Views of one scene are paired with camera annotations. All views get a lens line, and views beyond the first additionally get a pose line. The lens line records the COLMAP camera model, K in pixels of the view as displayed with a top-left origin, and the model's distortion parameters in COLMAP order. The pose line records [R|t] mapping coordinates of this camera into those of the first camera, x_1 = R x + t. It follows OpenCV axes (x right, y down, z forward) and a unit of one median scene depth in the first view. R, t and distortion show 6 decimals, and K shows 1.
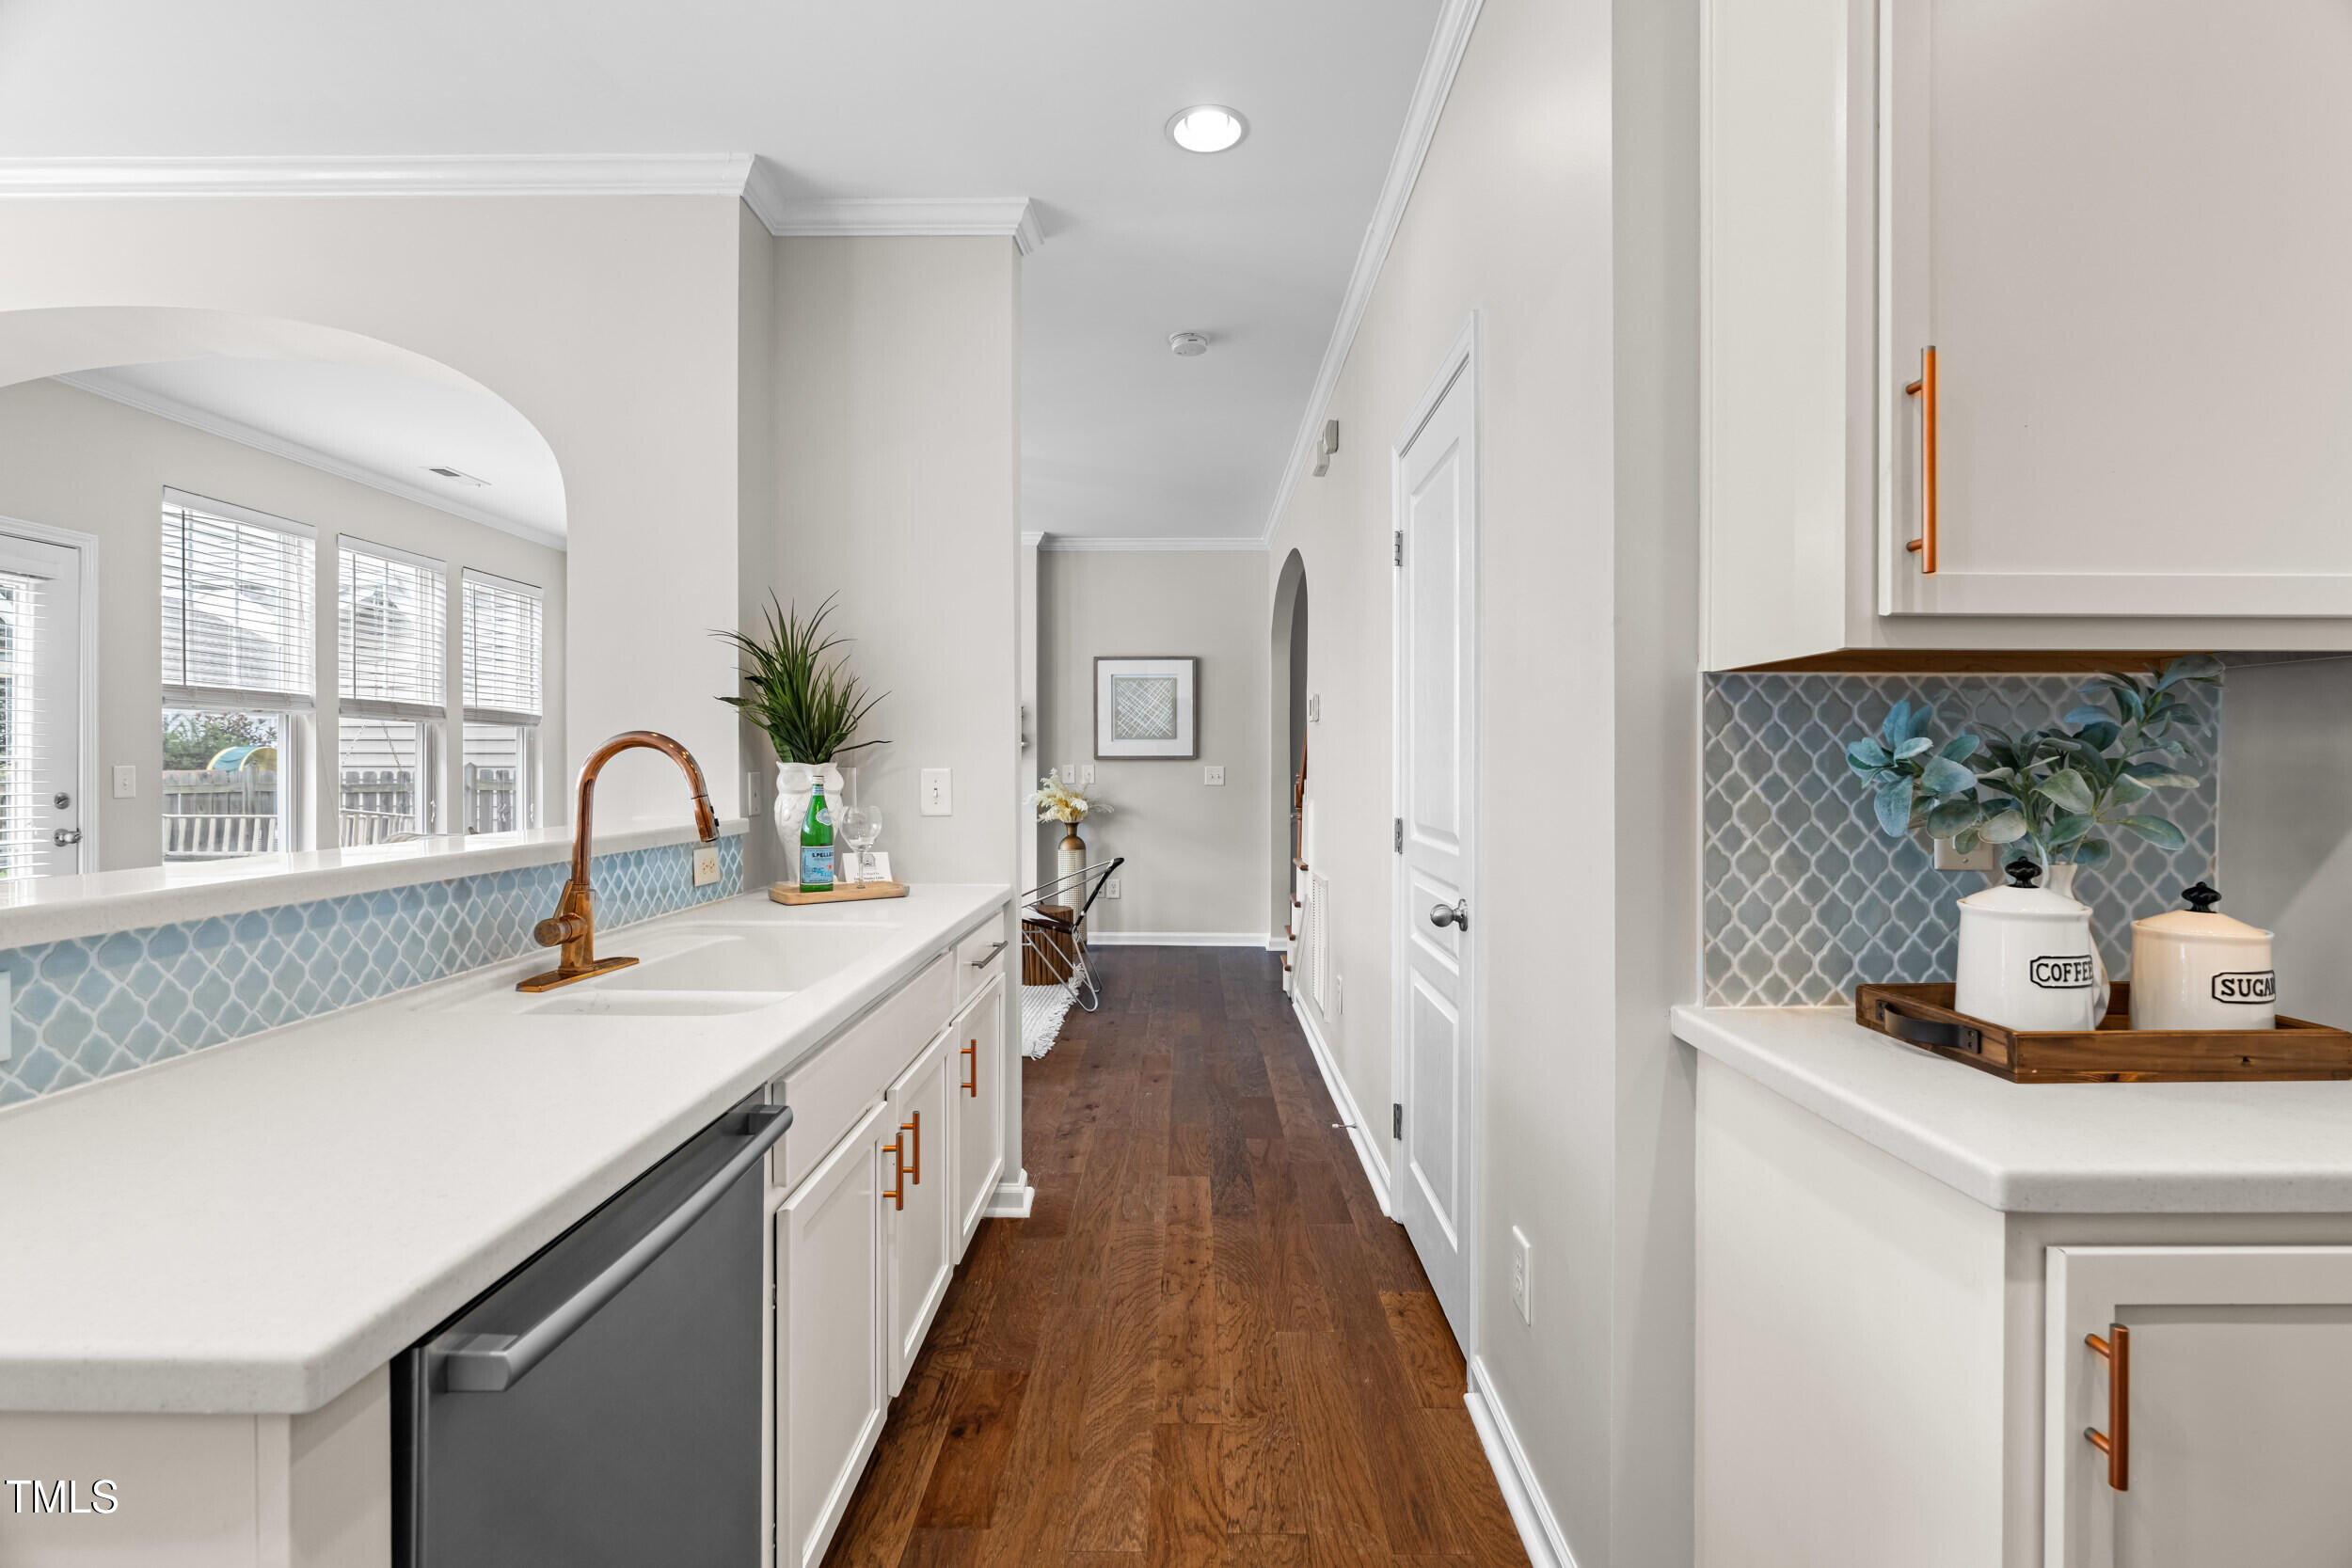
lens RADIAL K [[1063.8, 0, 1172.2], [0, 1063.8, 753.4], [0, 0, 1]] dist [-0.010222, 0.004210]
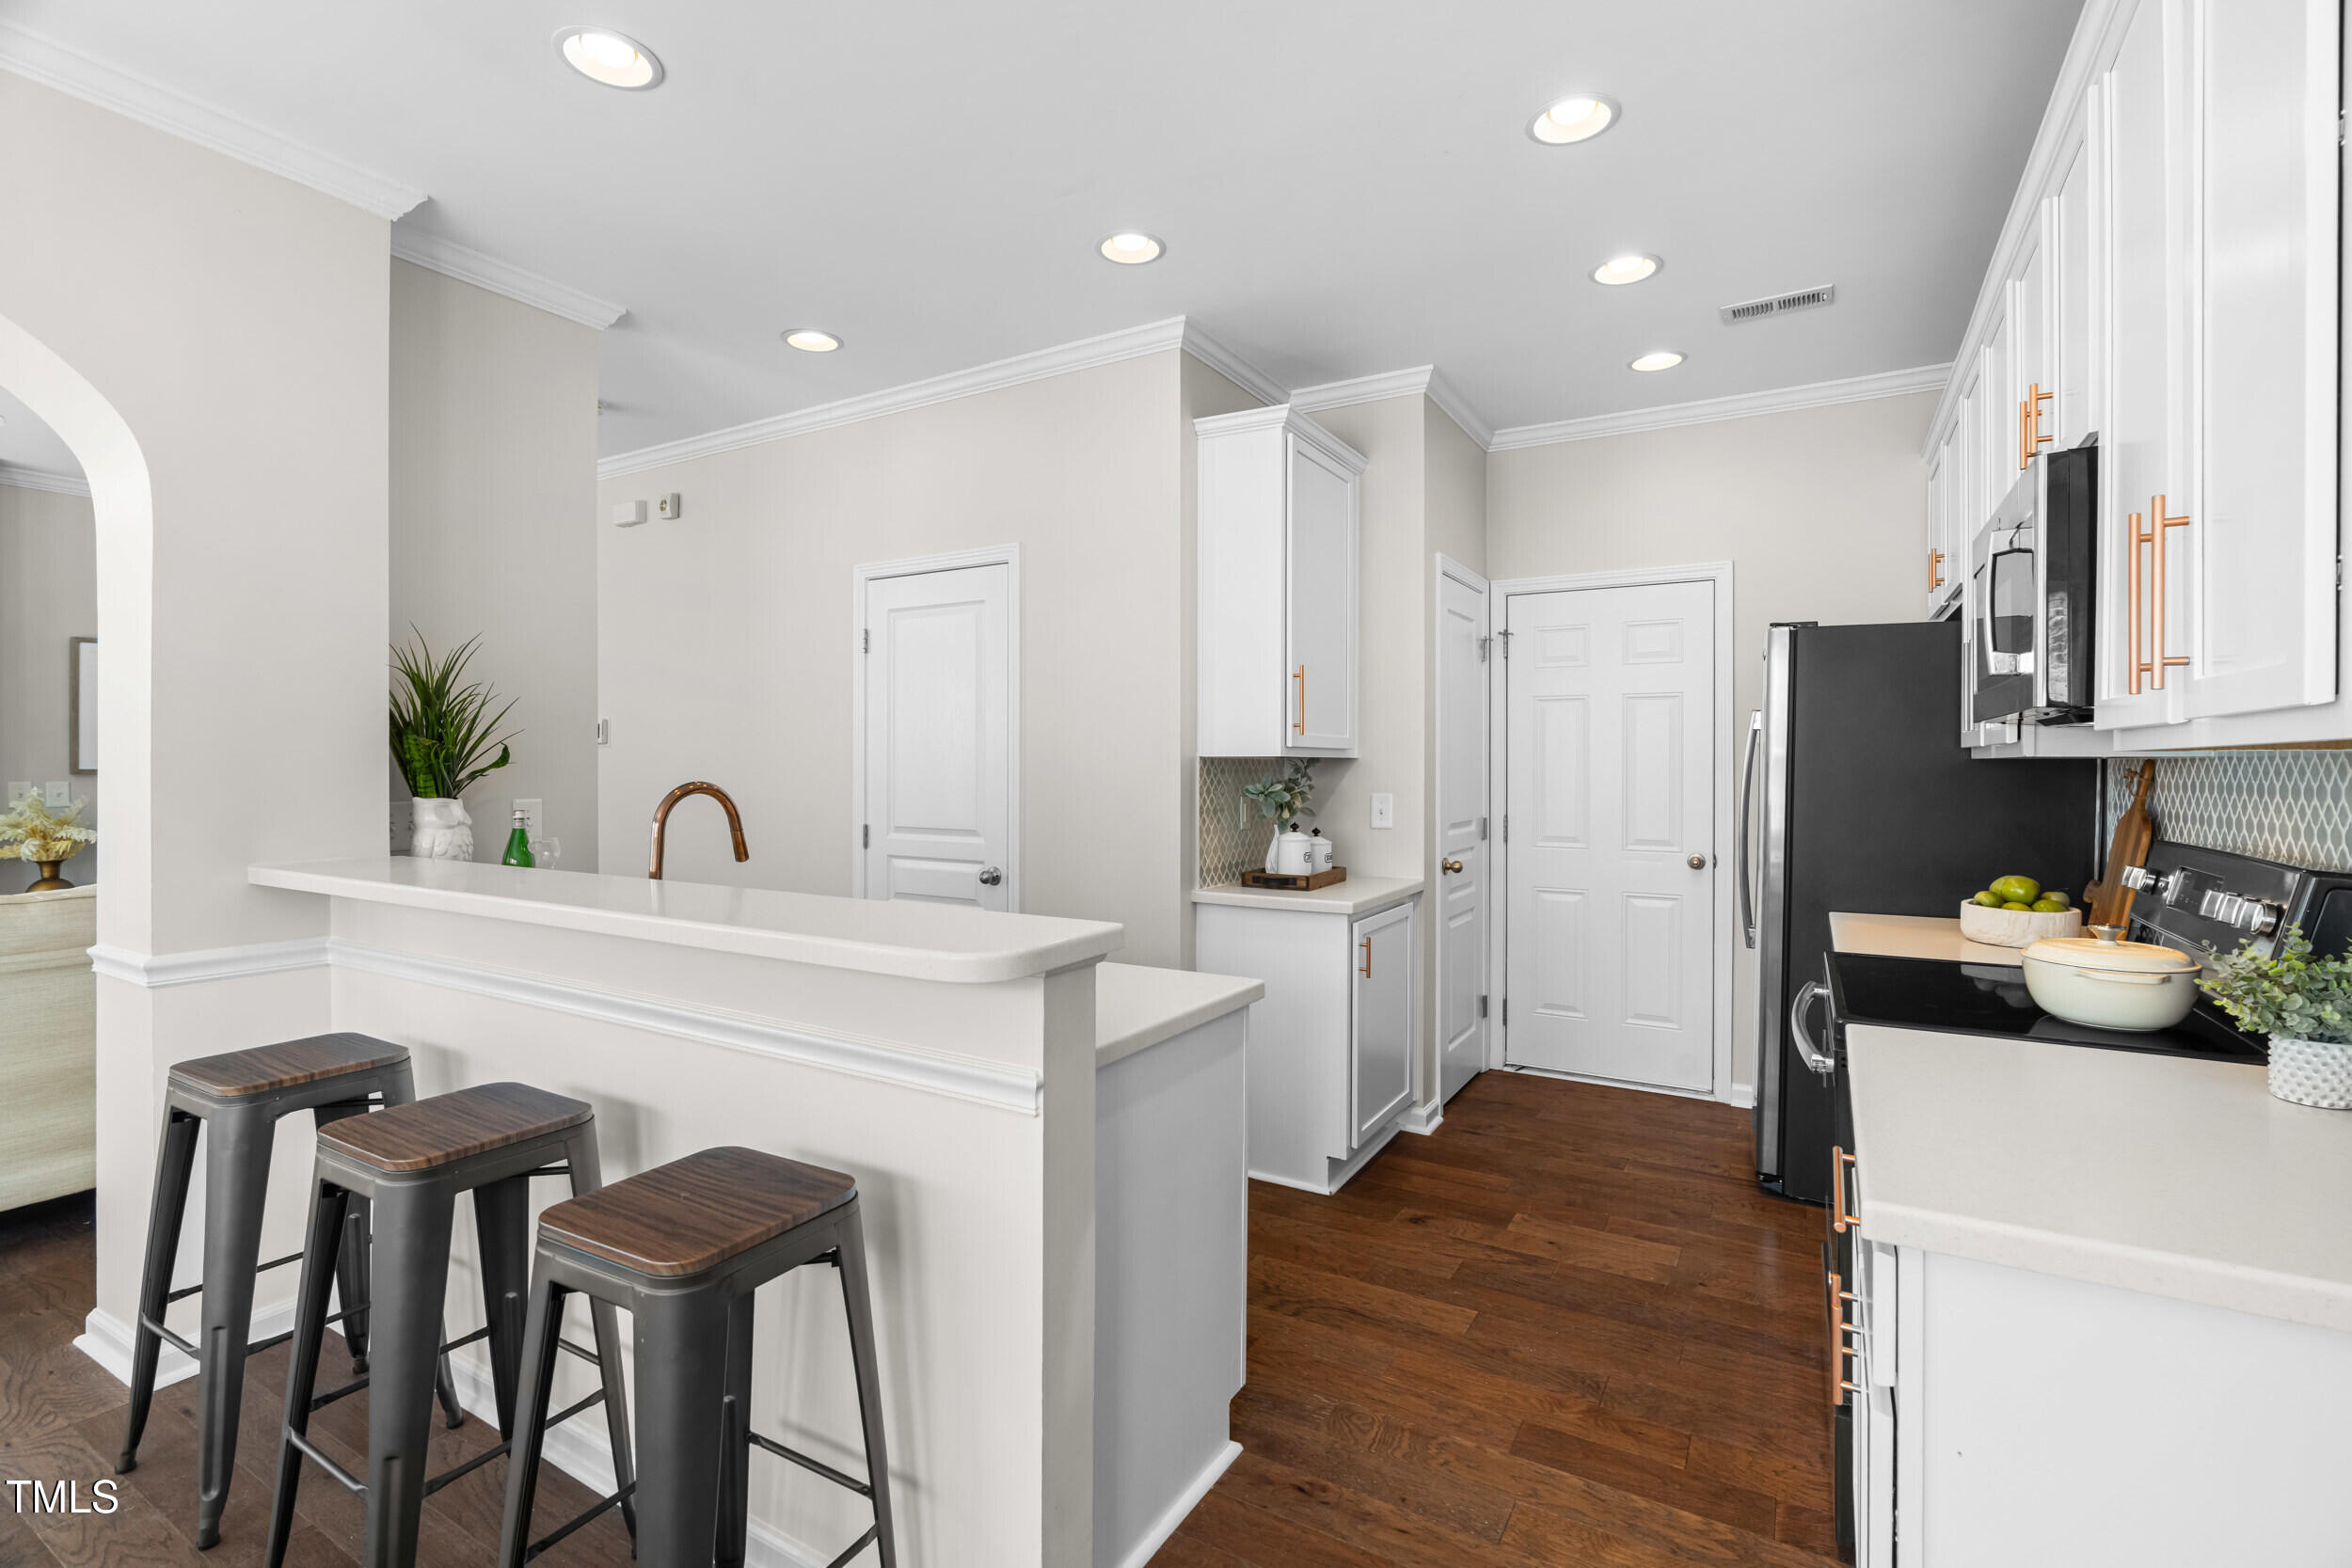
lens RADIAL K [[1063.8, 0, 1136.0], [0, 1063.8, 762.5], [0, 0, 1]] dist [-0.010222, 0.004210]
pose [[0.520460, 0.000834, 0.853885, -0.596434], [-0.009061, 0.999949, 0.004546, -0.024772], [-0.853838, -0.010103, 0.520441, -0.063256]]
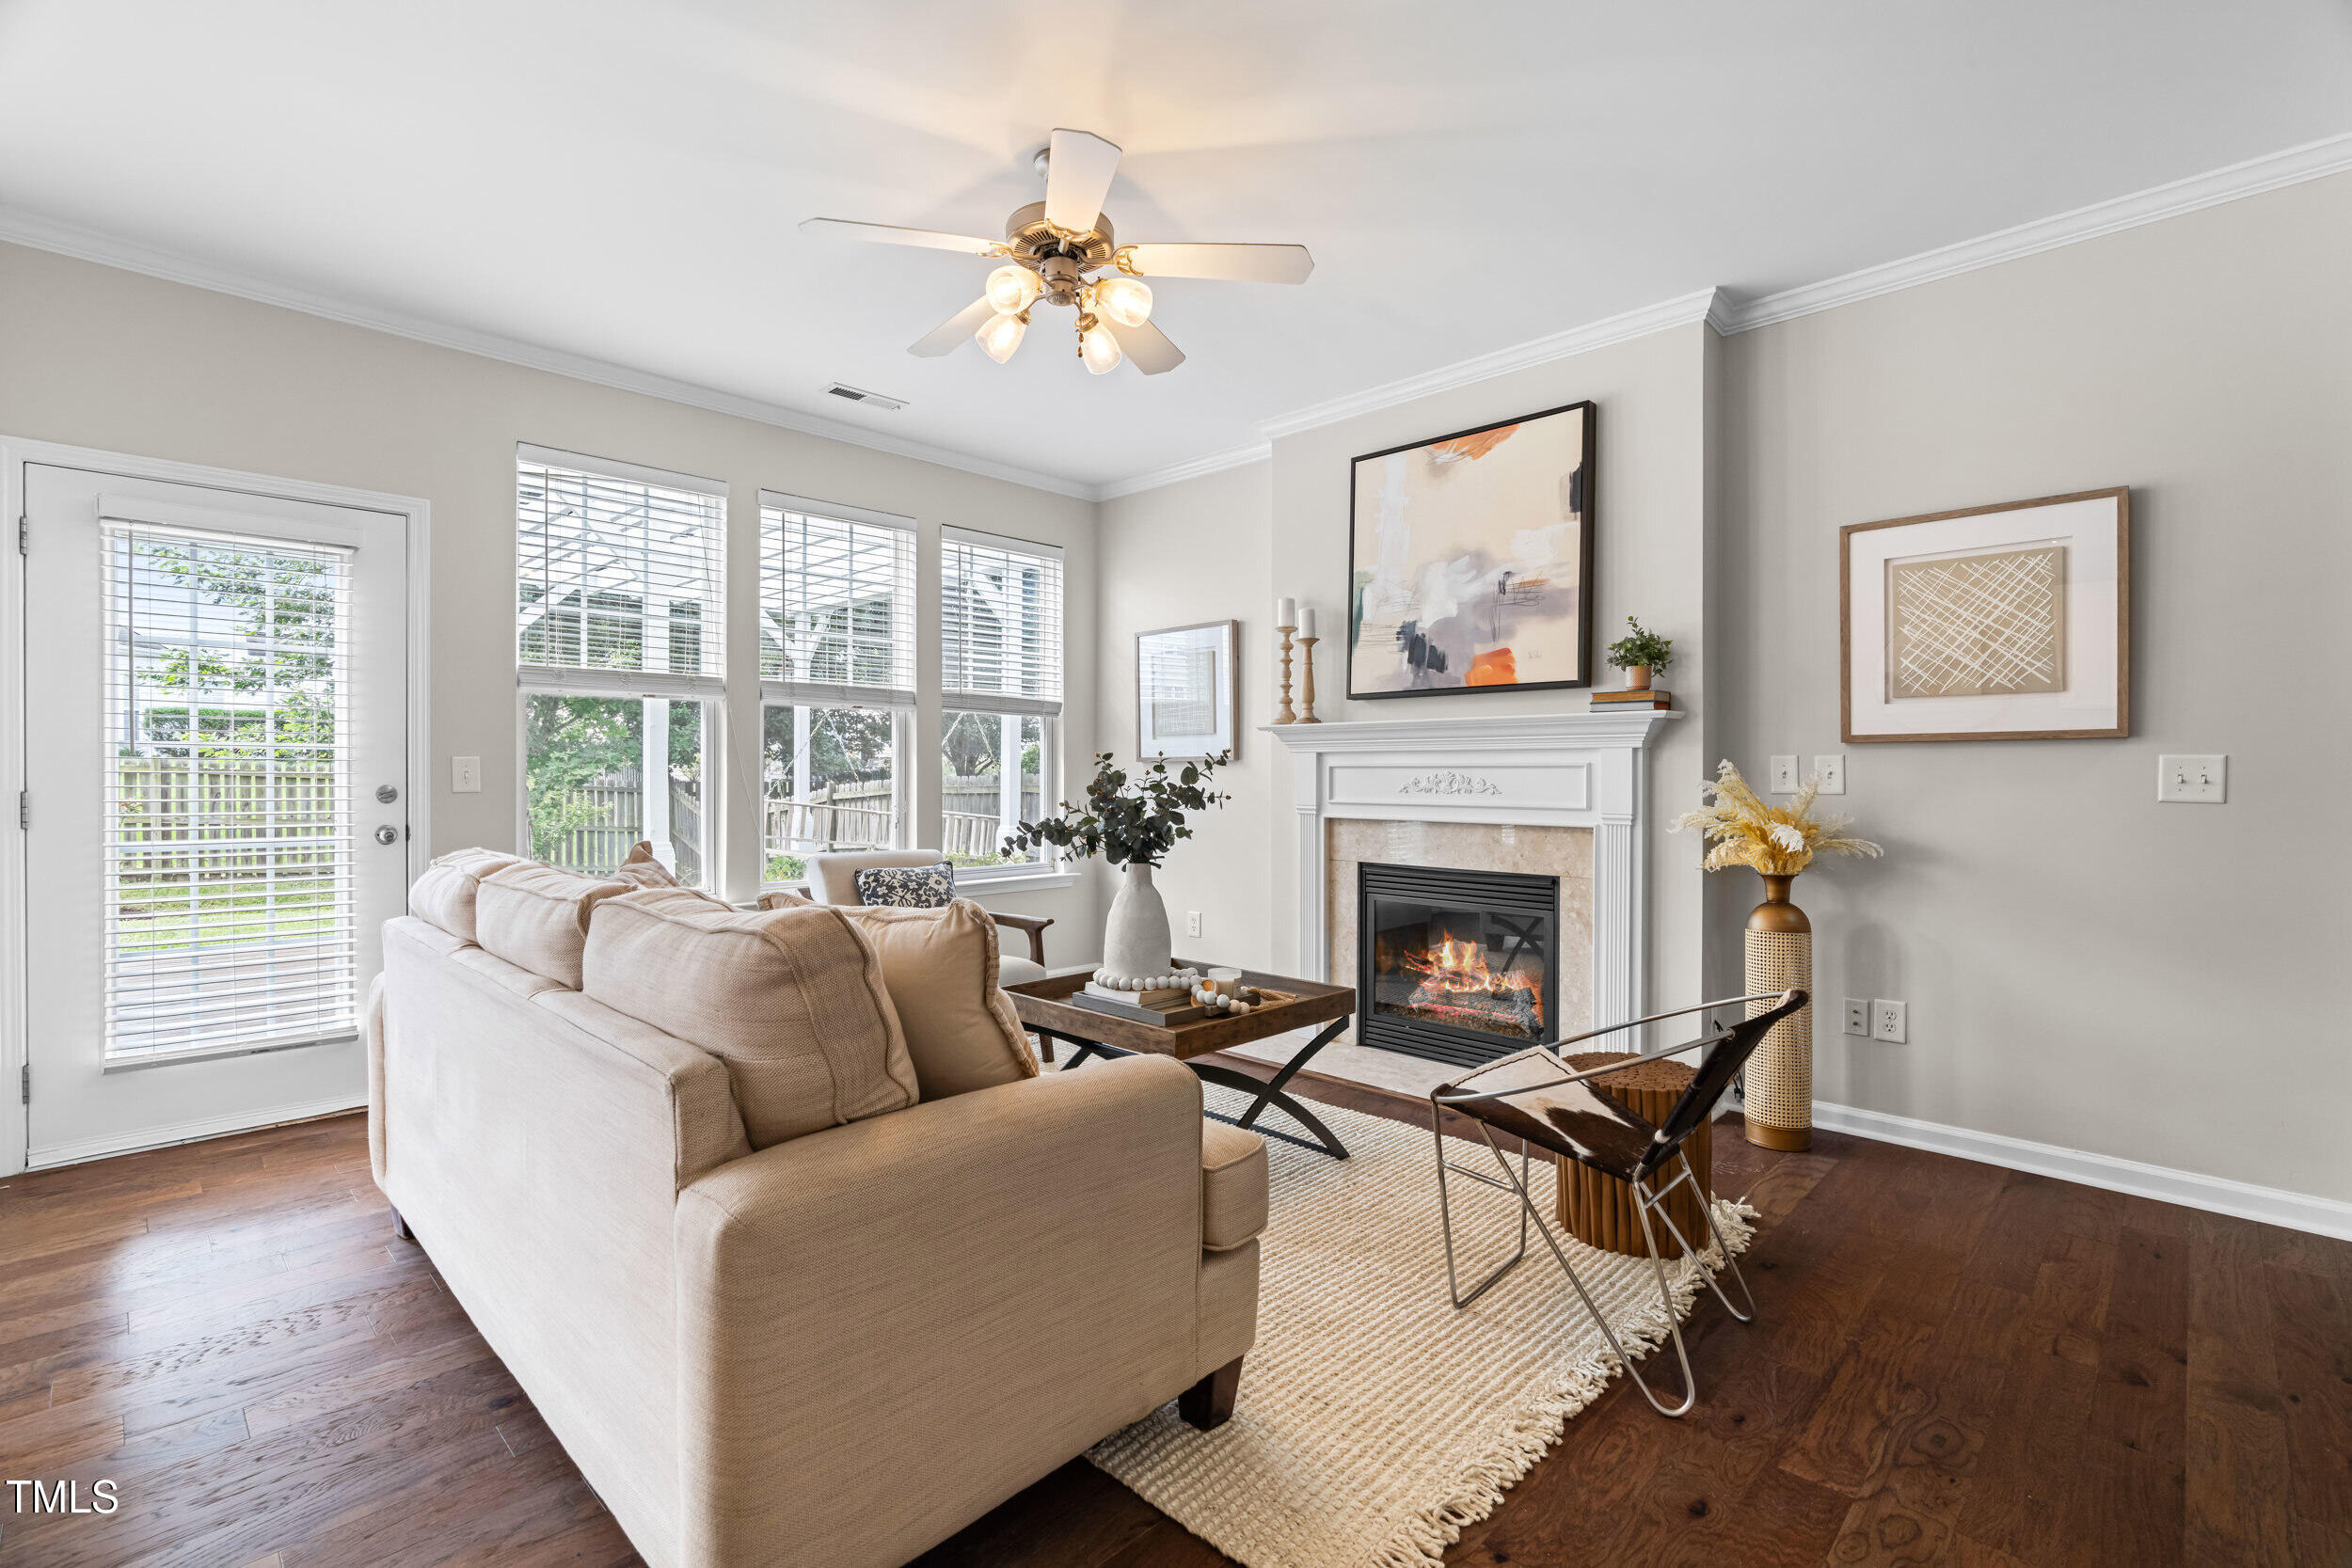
lens RADIAL K [[1063.8, 0, 1172.9], [0, 1063.8, 774.5], [0, 0, 1]] dist [-0.010222, 0.004210]
pose [[0.725168, 0.001822, -0.688570, 0.063862], [0.006676, 0.999931, 0.009677, 0.023420], [0.688540, -0.011614, 0.725105, 0.799162]]
